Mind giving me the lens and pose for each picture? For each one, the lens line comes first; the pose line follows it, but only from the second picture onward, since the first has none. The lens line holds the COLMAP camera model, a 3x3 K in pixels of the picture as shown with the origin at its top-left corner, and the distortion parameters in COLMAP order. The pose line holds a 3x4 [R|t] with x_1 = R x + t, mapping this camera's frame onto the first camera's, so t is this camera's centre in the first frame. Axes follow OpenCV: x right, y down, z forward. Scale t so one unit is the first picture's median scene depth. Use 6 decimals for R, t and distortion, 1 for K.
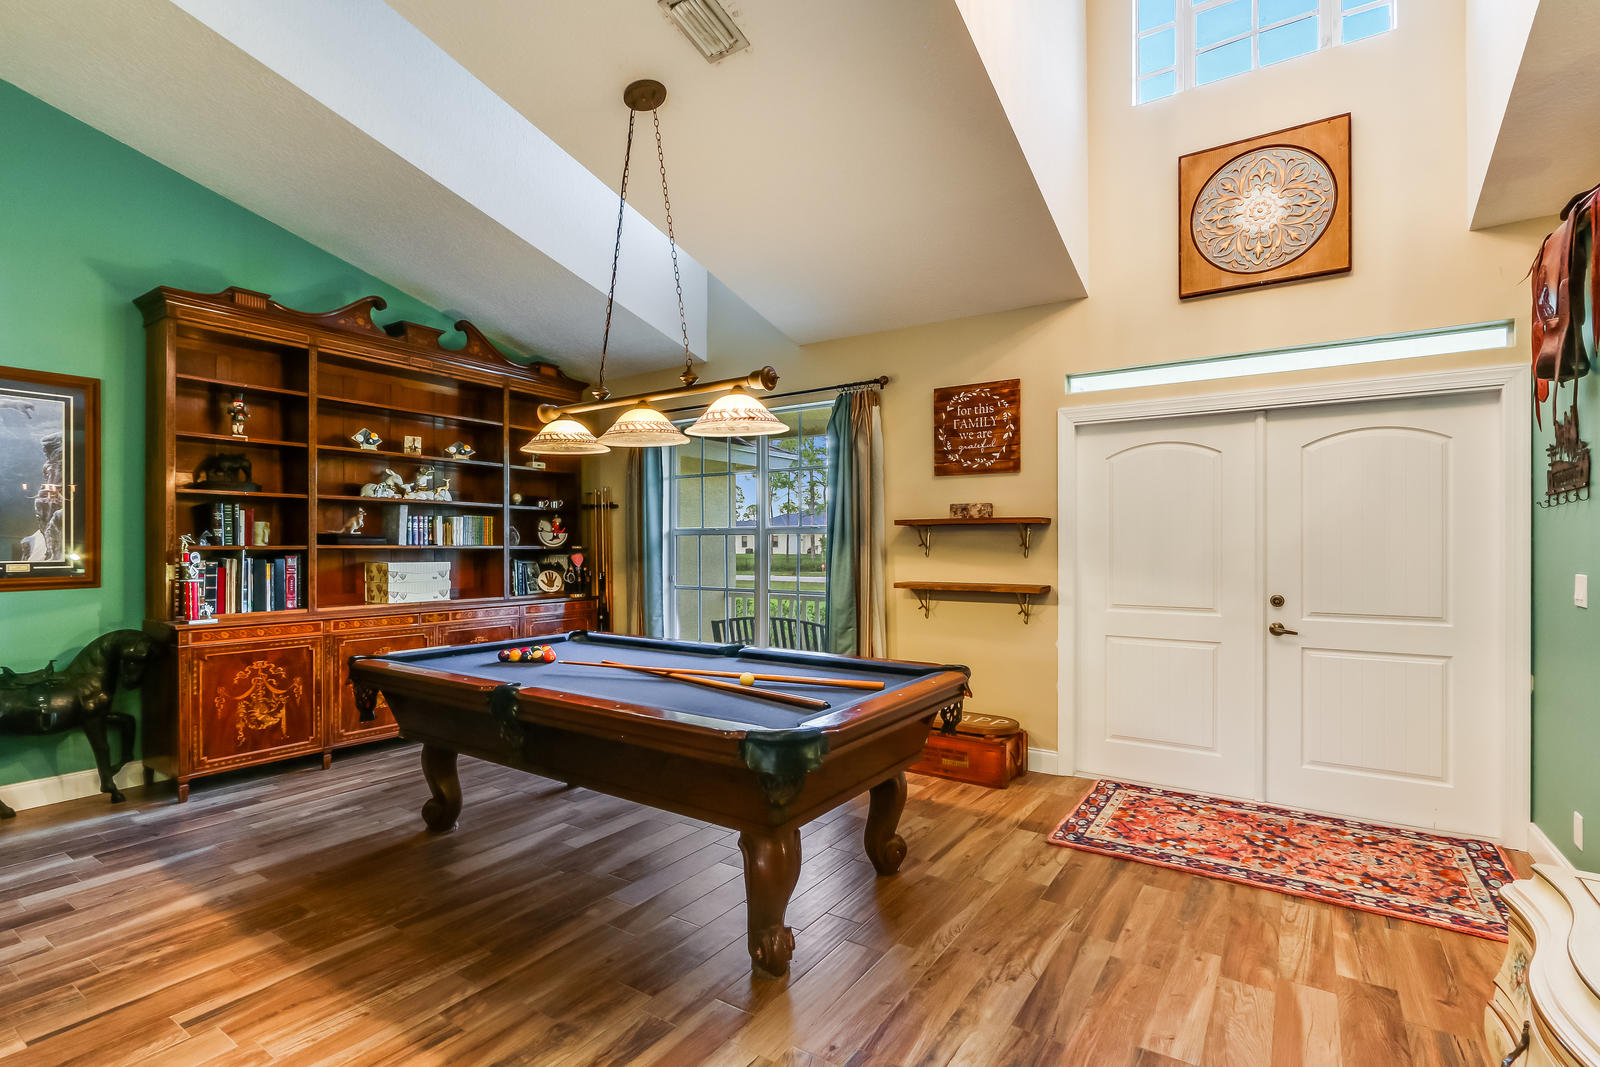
lens RADIAL K [[753.5, 0, 801.3], [0, 753.5, 547.4], [0, 0, 1]] dist [-0.009946, 0.000204]
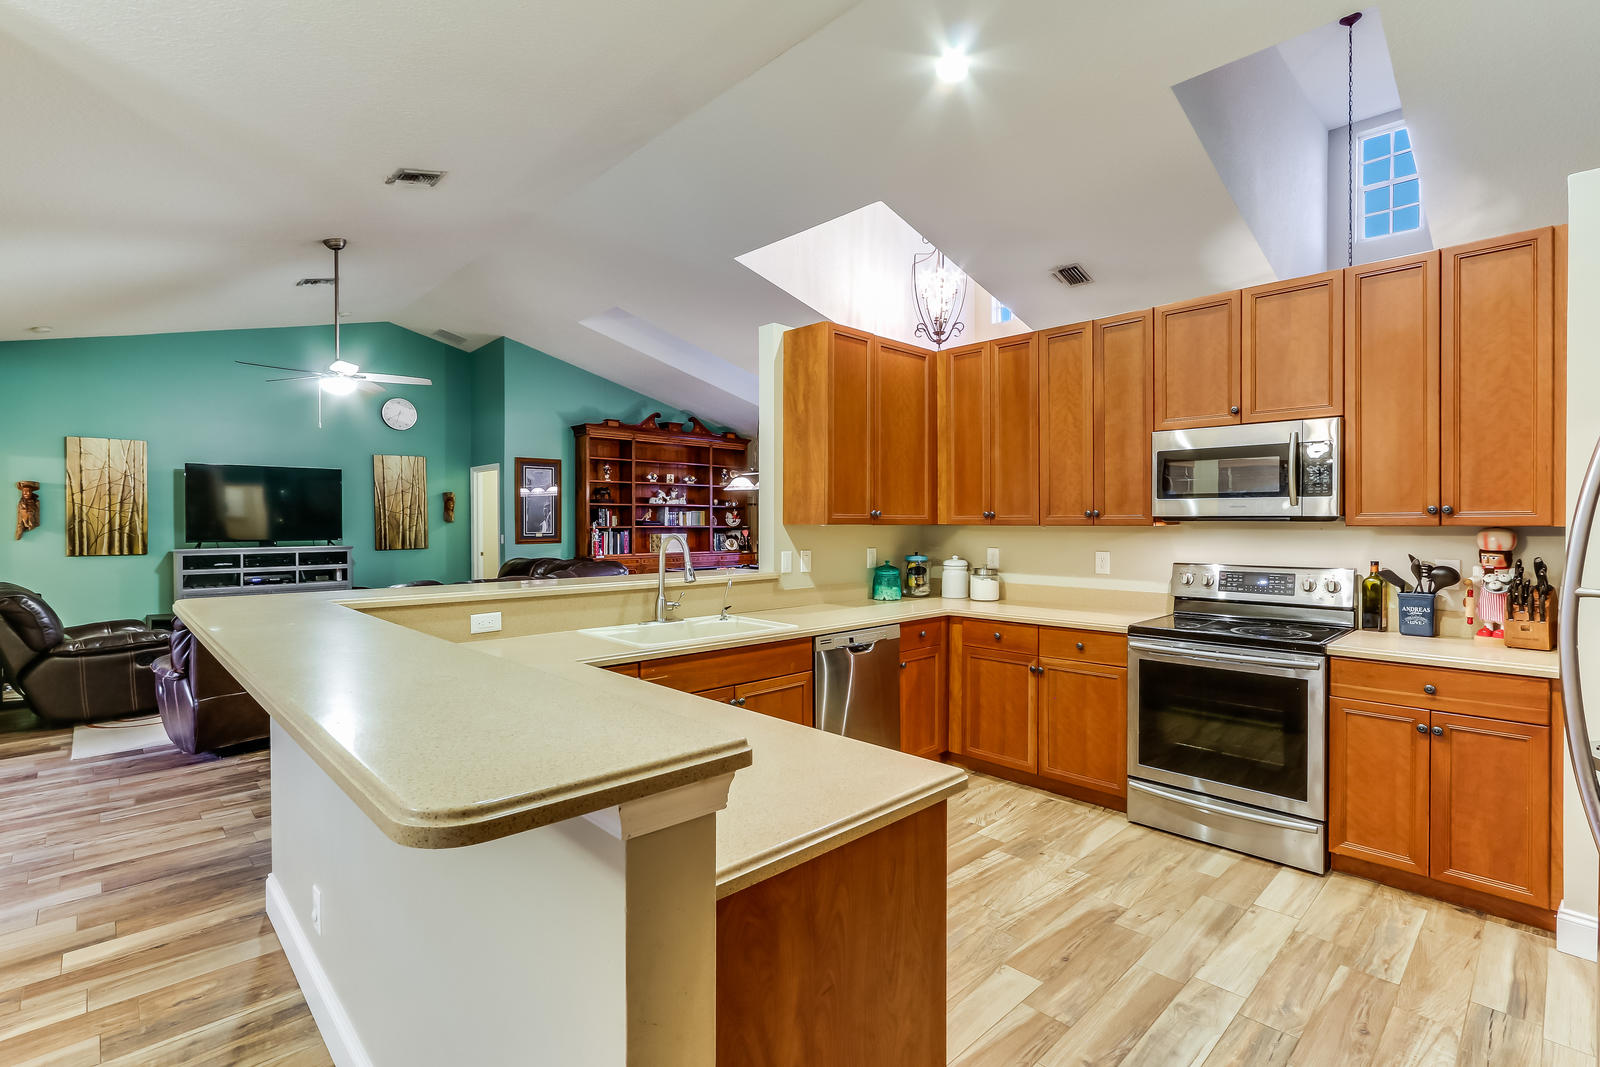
lens RADIAL K [[753.5, 0, 808.7], [0, 753.5, 527.0], [0, 0, 1]] dist [-0.009946, 0.000204]
pose [[0.975960, 0.002847, -0.217931, 0.370626], [-0.001733, 0.999984, 0.005305, -0.012568], [0.217943, -0.004800, 0.975950, -1.116725]]
